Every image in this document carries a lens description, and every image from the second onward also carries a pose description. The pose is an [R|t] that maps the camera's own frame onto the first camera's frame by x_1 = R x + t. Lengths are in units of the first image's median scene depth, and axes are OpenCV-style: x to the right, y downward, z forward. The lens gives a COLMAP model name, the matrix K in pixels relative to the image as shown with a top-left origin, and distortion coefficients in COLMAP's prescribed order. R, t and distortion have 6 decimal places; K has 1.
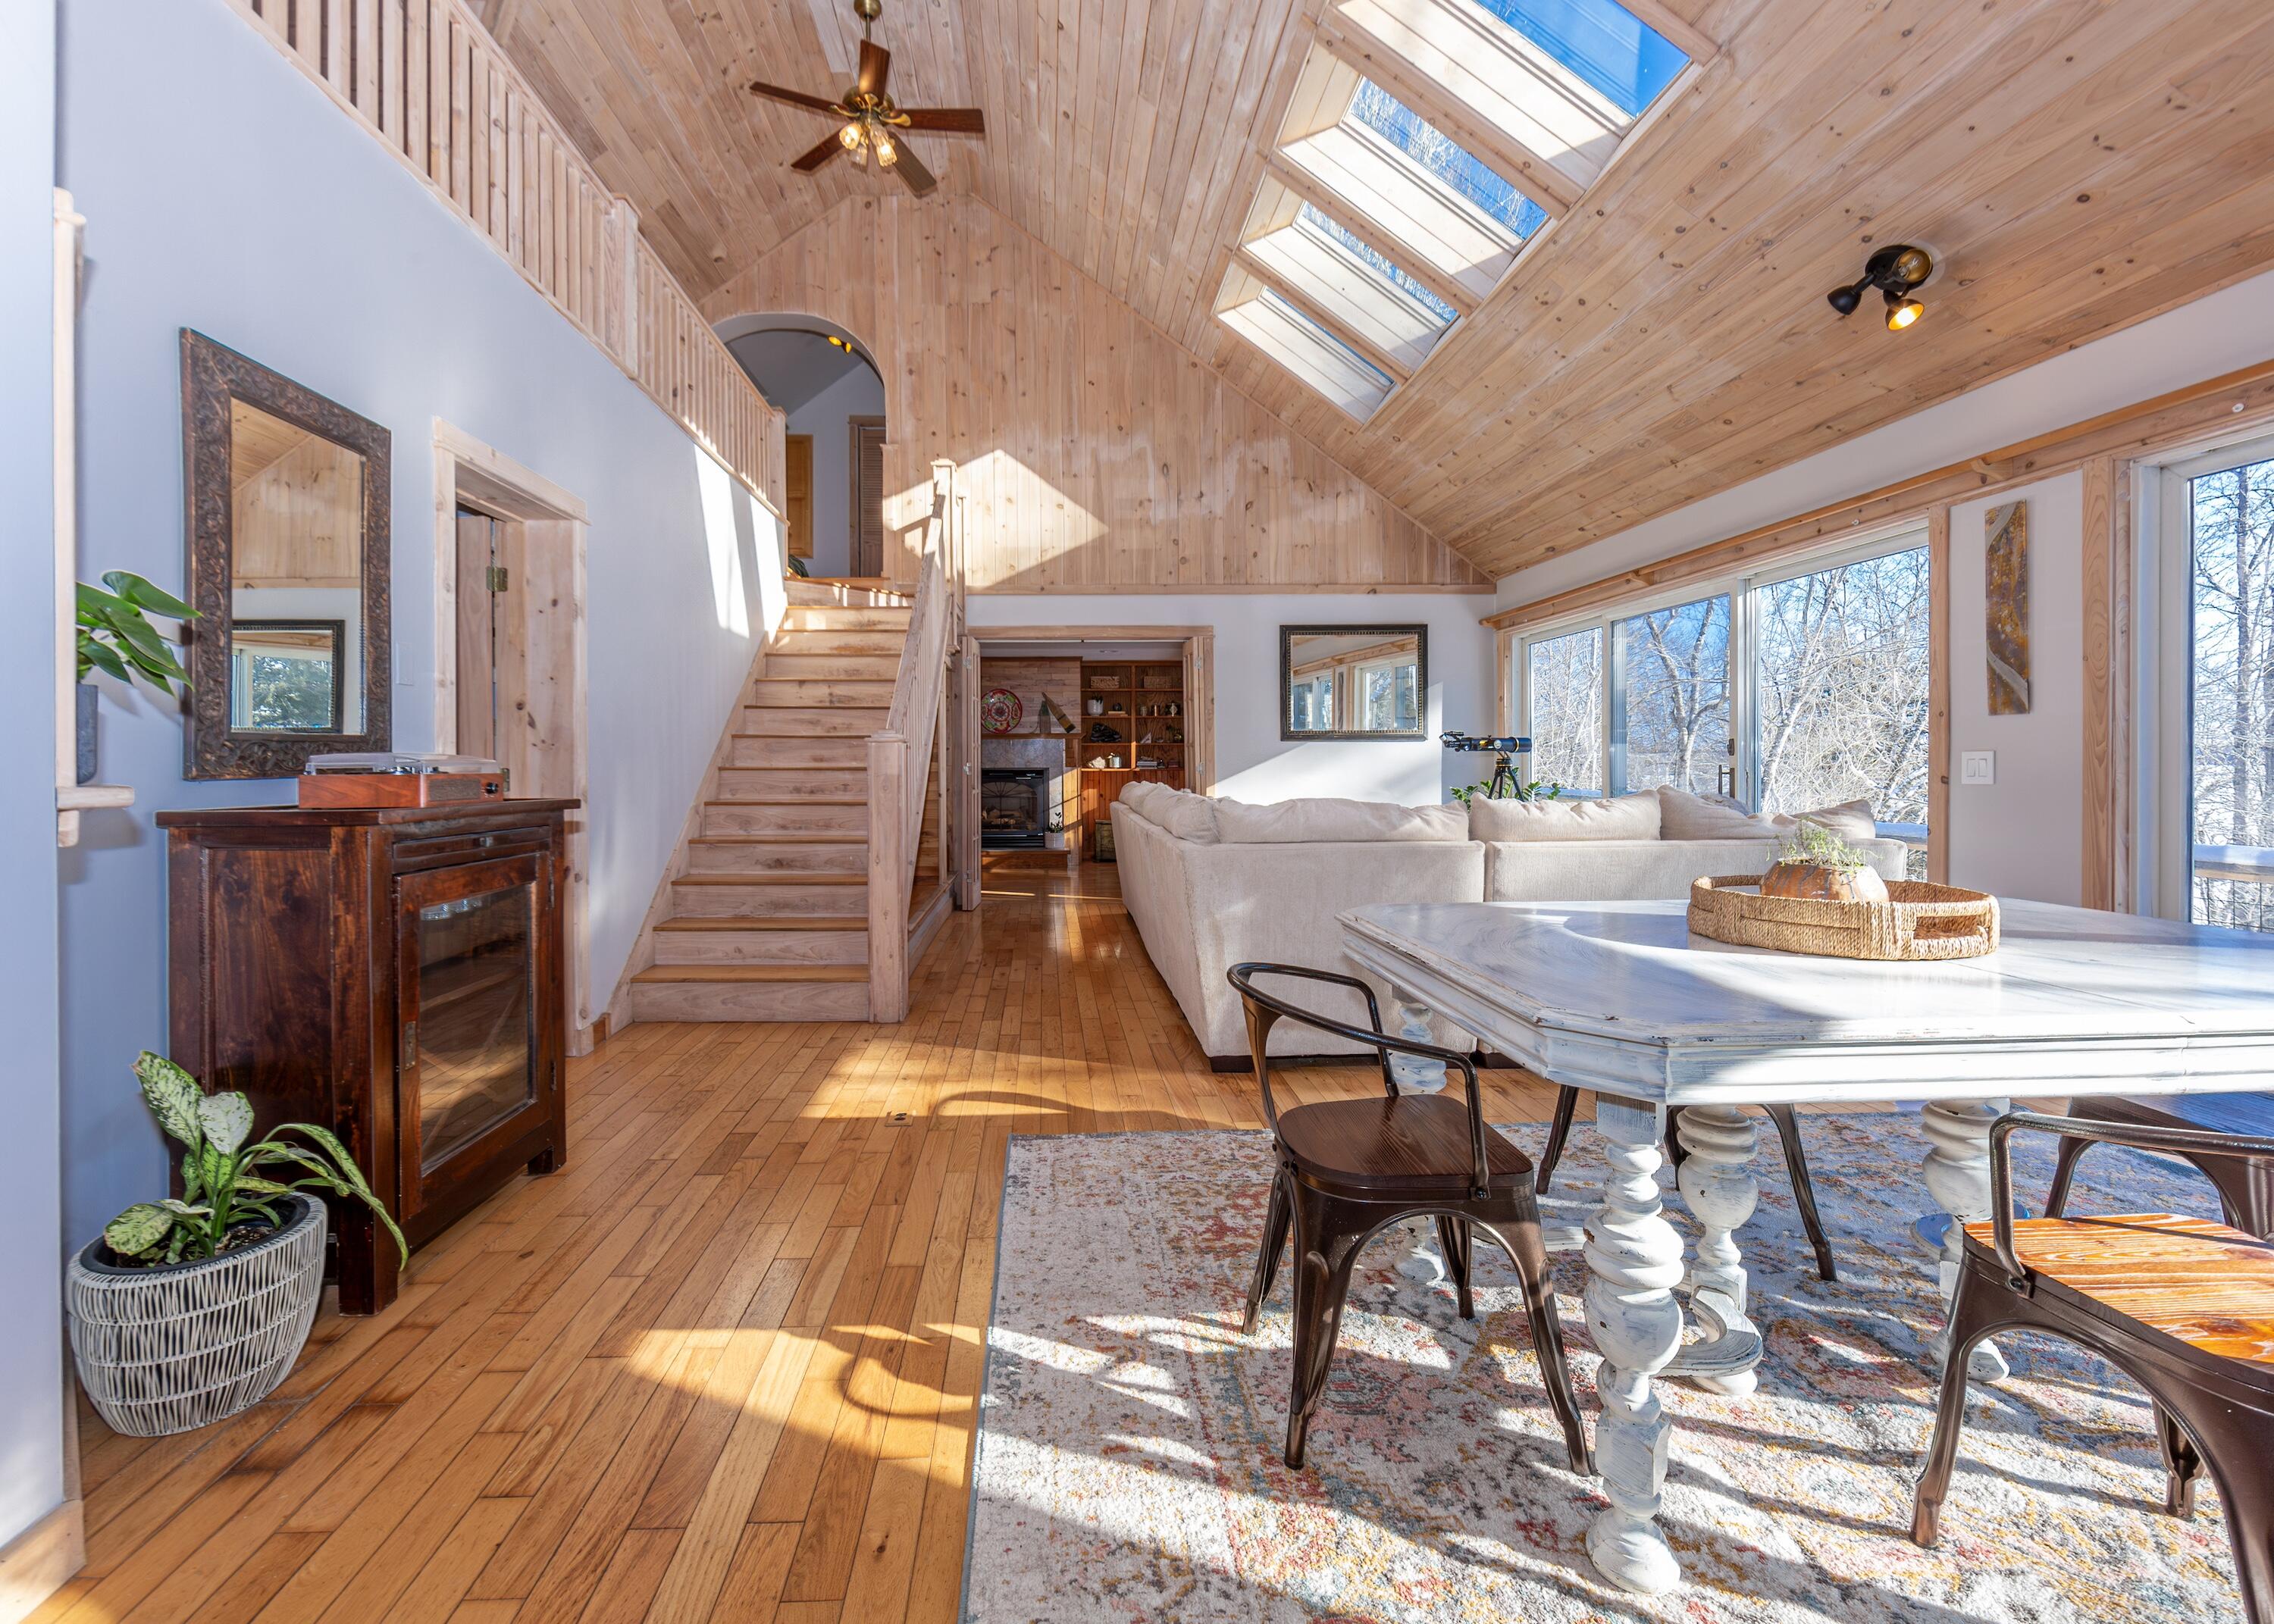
lens RADIAL K [[975.5, 0, 1077.3], [0, 975.5, 763.7], [0, 0, 1]] dist [-0.003313, -0.000229]
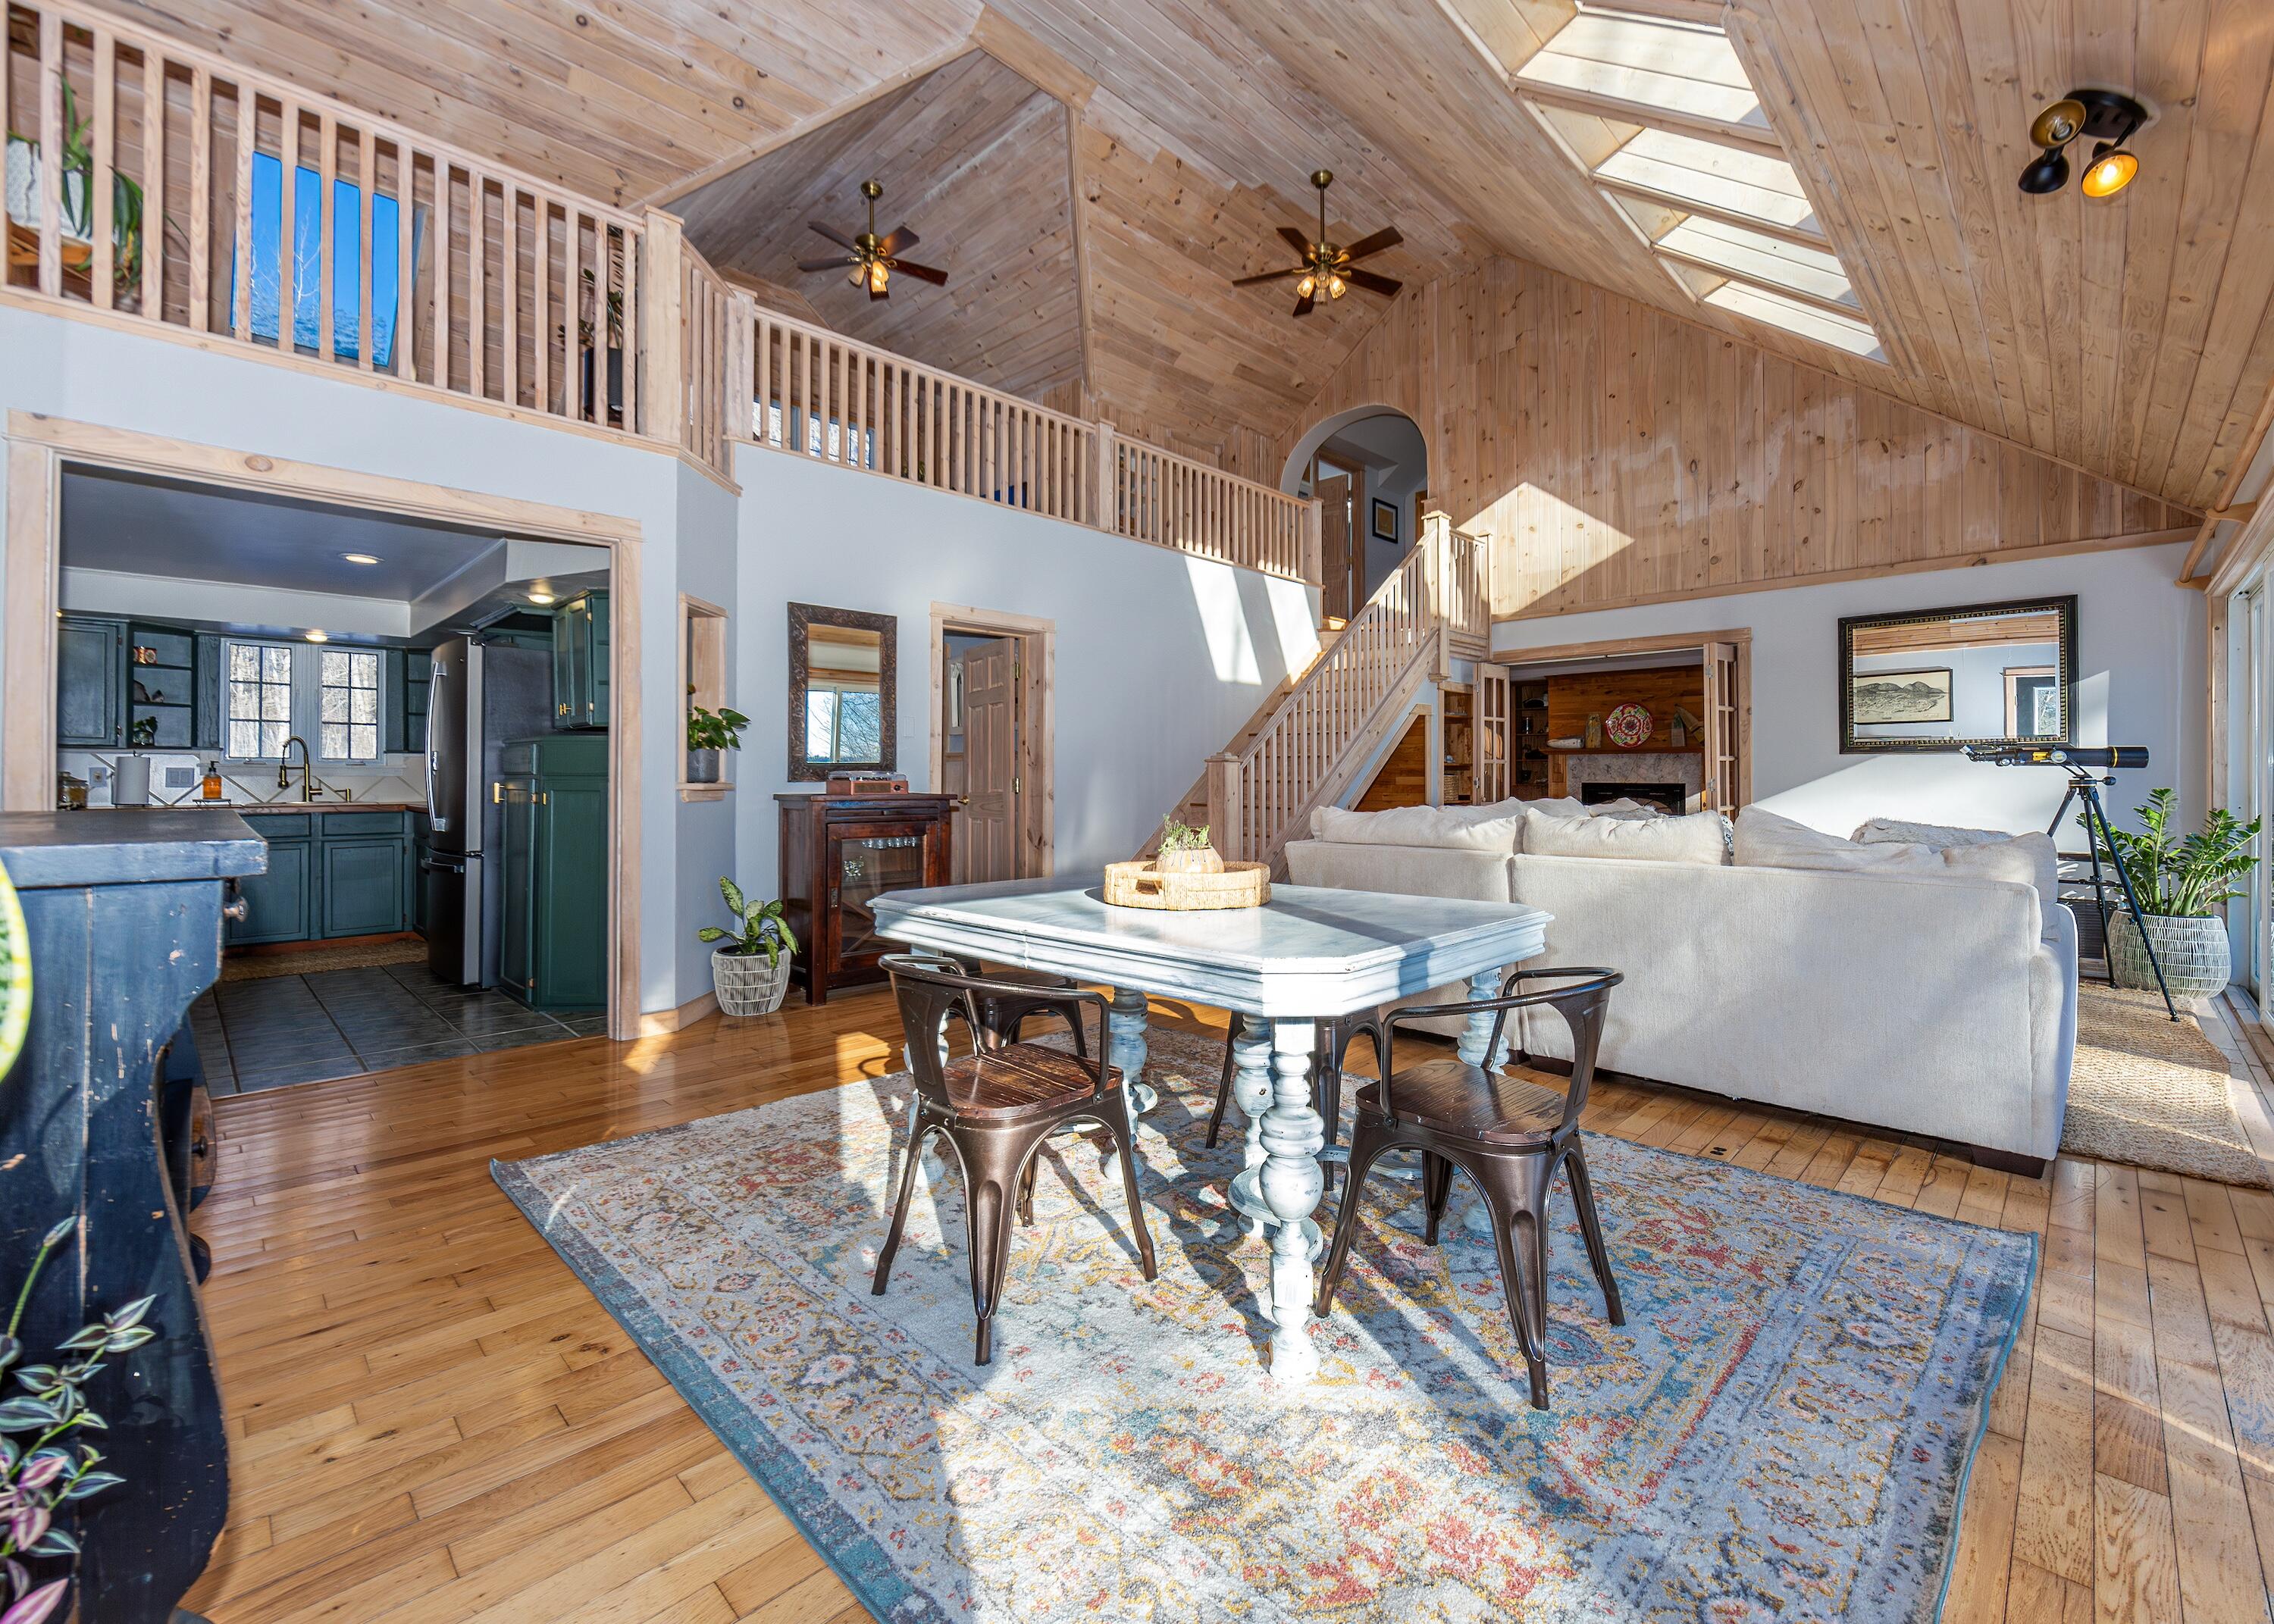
lens RADIAL K [[958.3, 0, 1166.6], [0, 958.3, 777.5], [0, 0, 1]] dist [0.000645, 0.000109]
pose [[0.694288, 0.005982, -0.719672, 0.713607], [-0.005817, 0.999979, 0.002699, -0.003246], [0.719673, 0.002312, 0.694309, -0.006634]]
